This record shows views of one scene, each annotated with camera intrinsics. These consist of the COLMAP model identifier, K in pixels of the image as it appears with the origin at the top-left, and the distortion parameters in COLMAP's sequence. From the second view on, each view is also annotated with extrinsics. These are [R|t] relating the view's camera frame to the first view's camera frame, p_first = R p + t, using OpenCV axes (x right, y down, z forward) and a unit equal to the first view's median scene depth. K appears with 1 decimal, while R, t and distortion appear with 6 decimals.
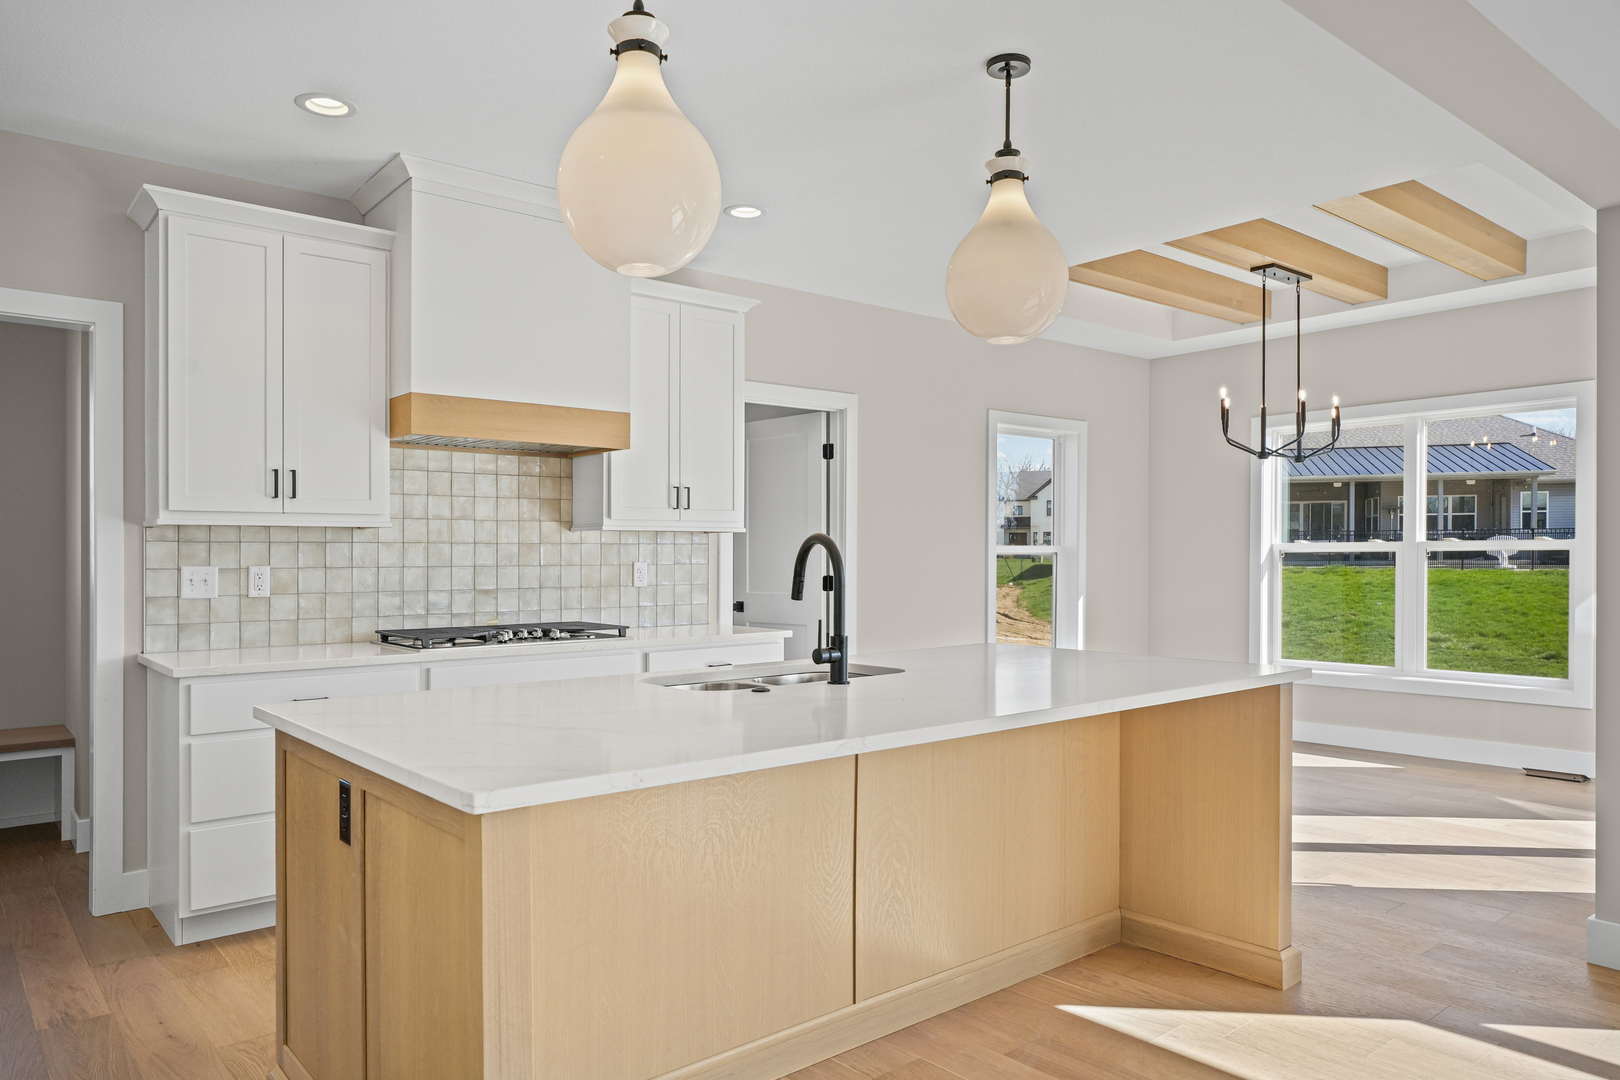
lens RADIAL K [[1075.2, 0, 804.8], [0, 1075.2, 574.9], [0, 0, 1]] dist [-0.002647, -0.001682]
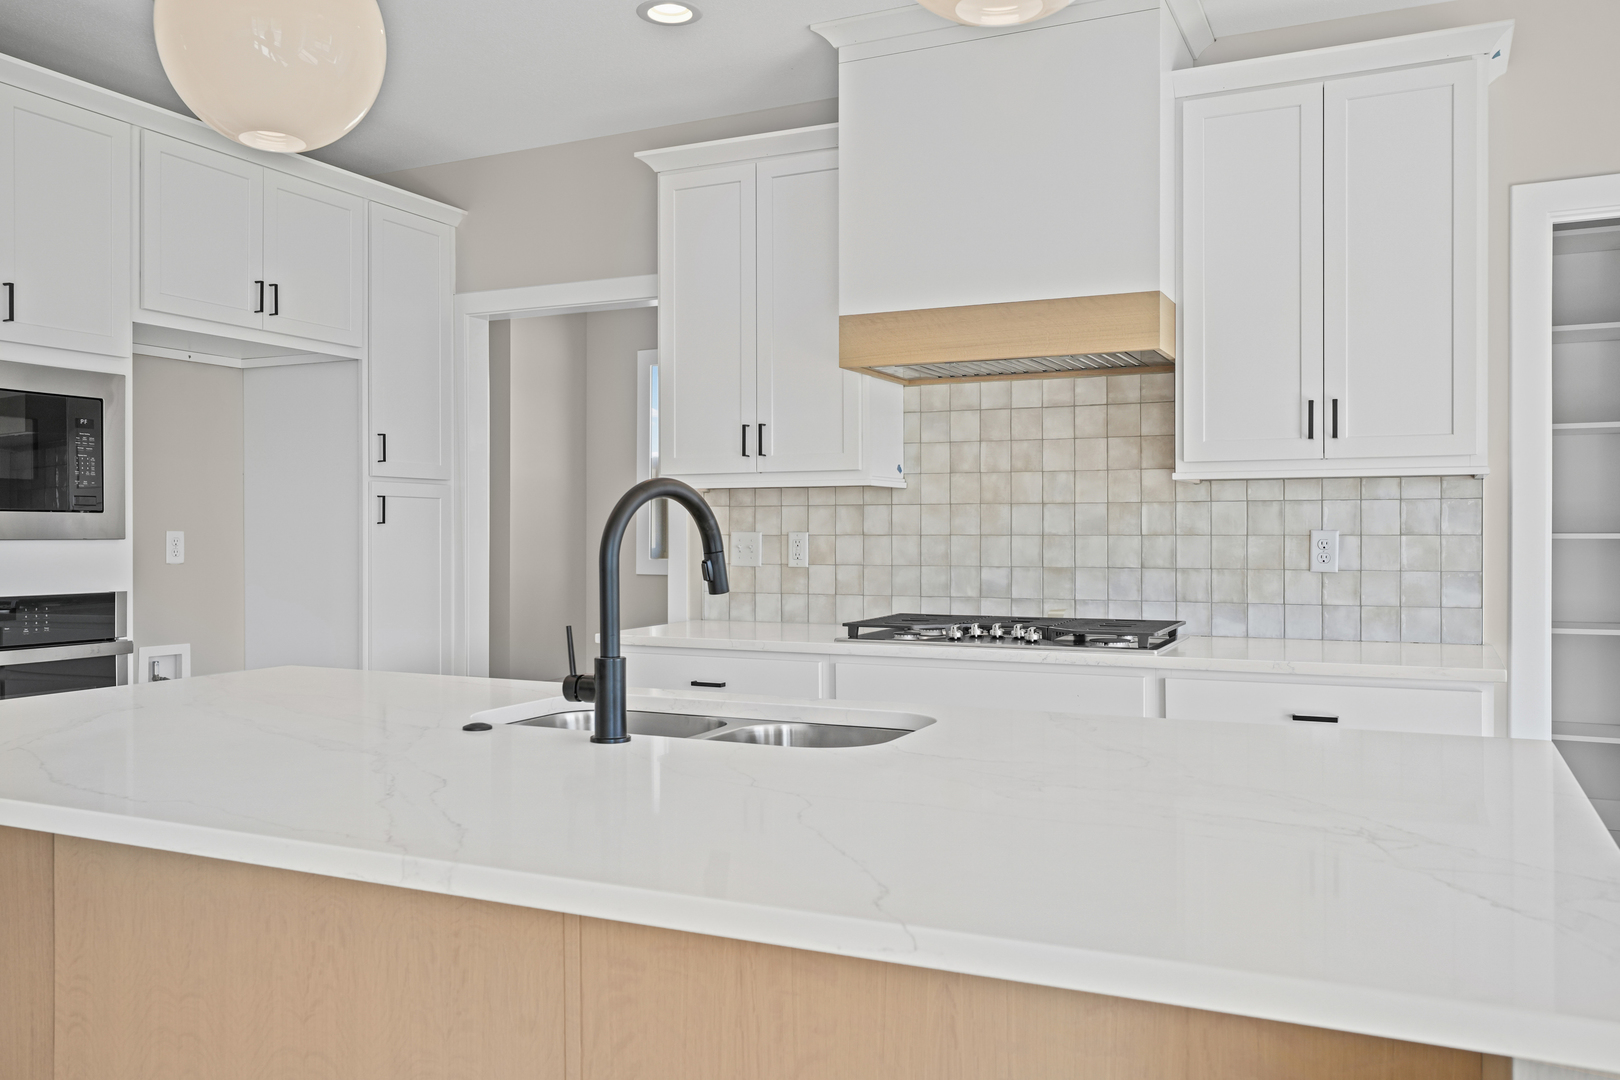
lens RADIAL K [[1291.1, 0, 817.4], [0, 1291.1, 545.7], [0, 0, 1]] dist [0.007290, -0.002013]
pose [[0.419157, 0.014044, -0.907805, 0.424837], [-0.015513, 0.999845, 0.008305, -0.005702], [0.907781, 0.010602, 0.419310, 0.493272]]
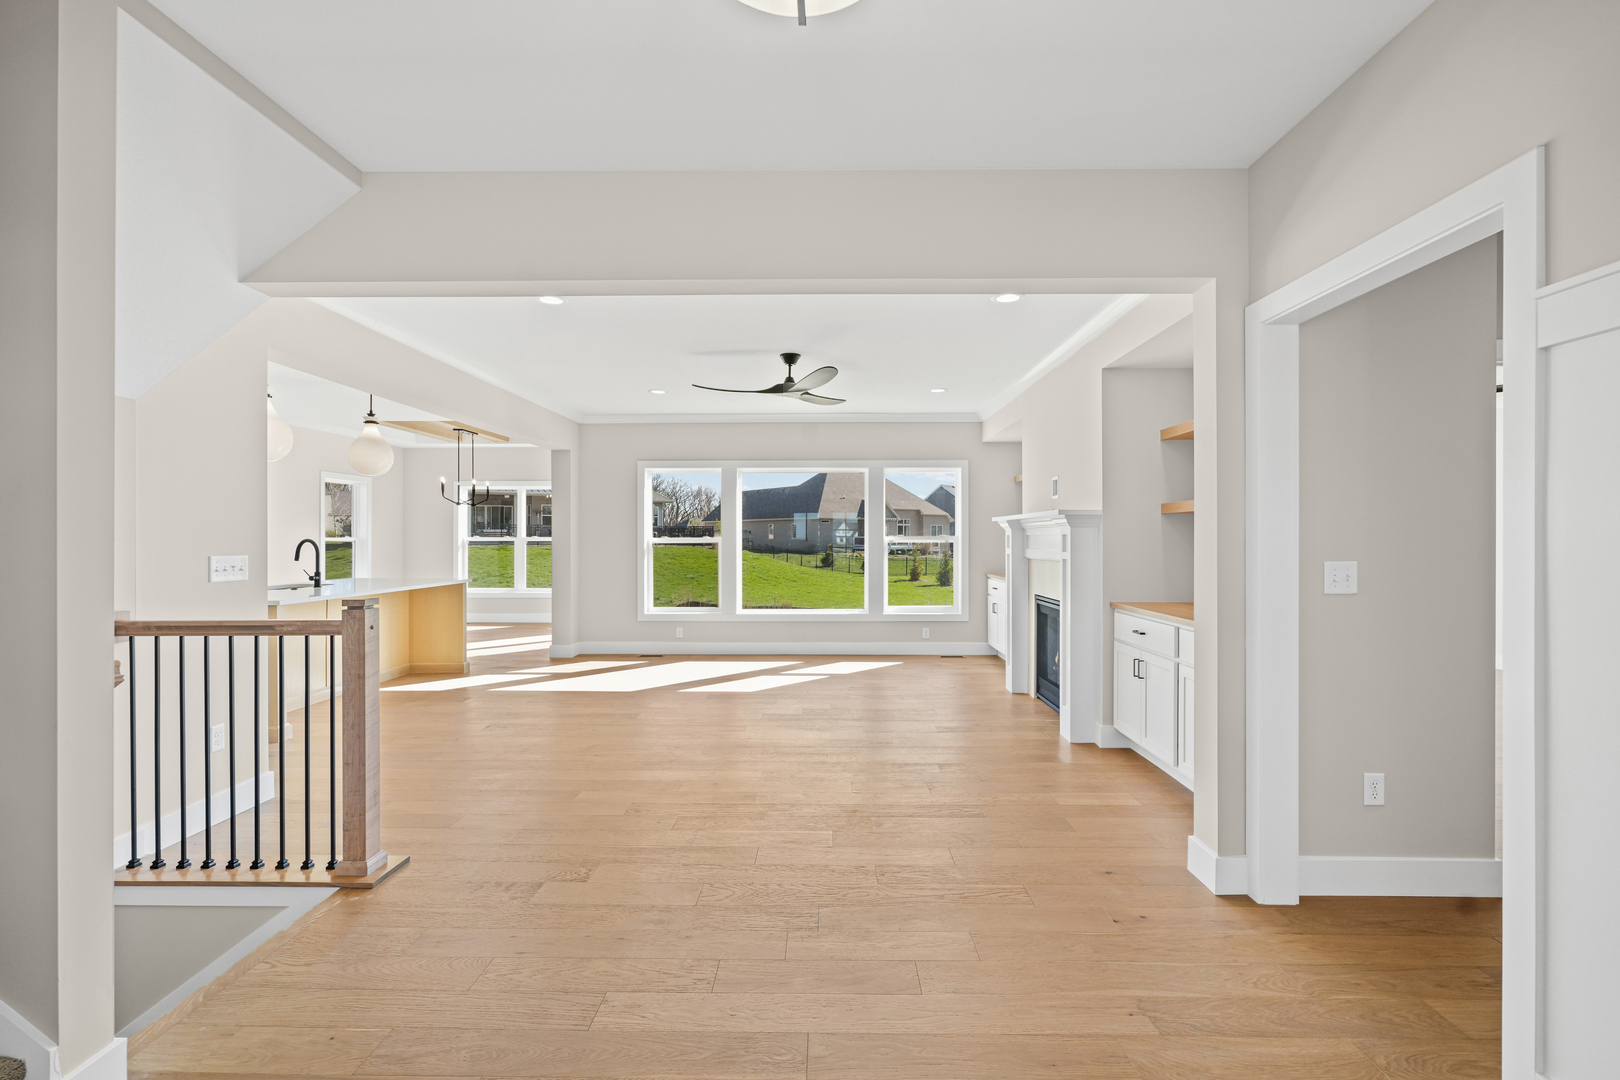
lens RADIAL K [[725.0, 0, 816.2], [0, 725.0, 541.3], [0, 0, 1]] dist [-0.003392, 0.001172]
pose [[0.654963, 0.001373, 0.755660, -0.376882], [0.008231, 0.999926, -0.008951, -0.001217], [-0.755617, 0.012082, 0.654903, -0.912429]]
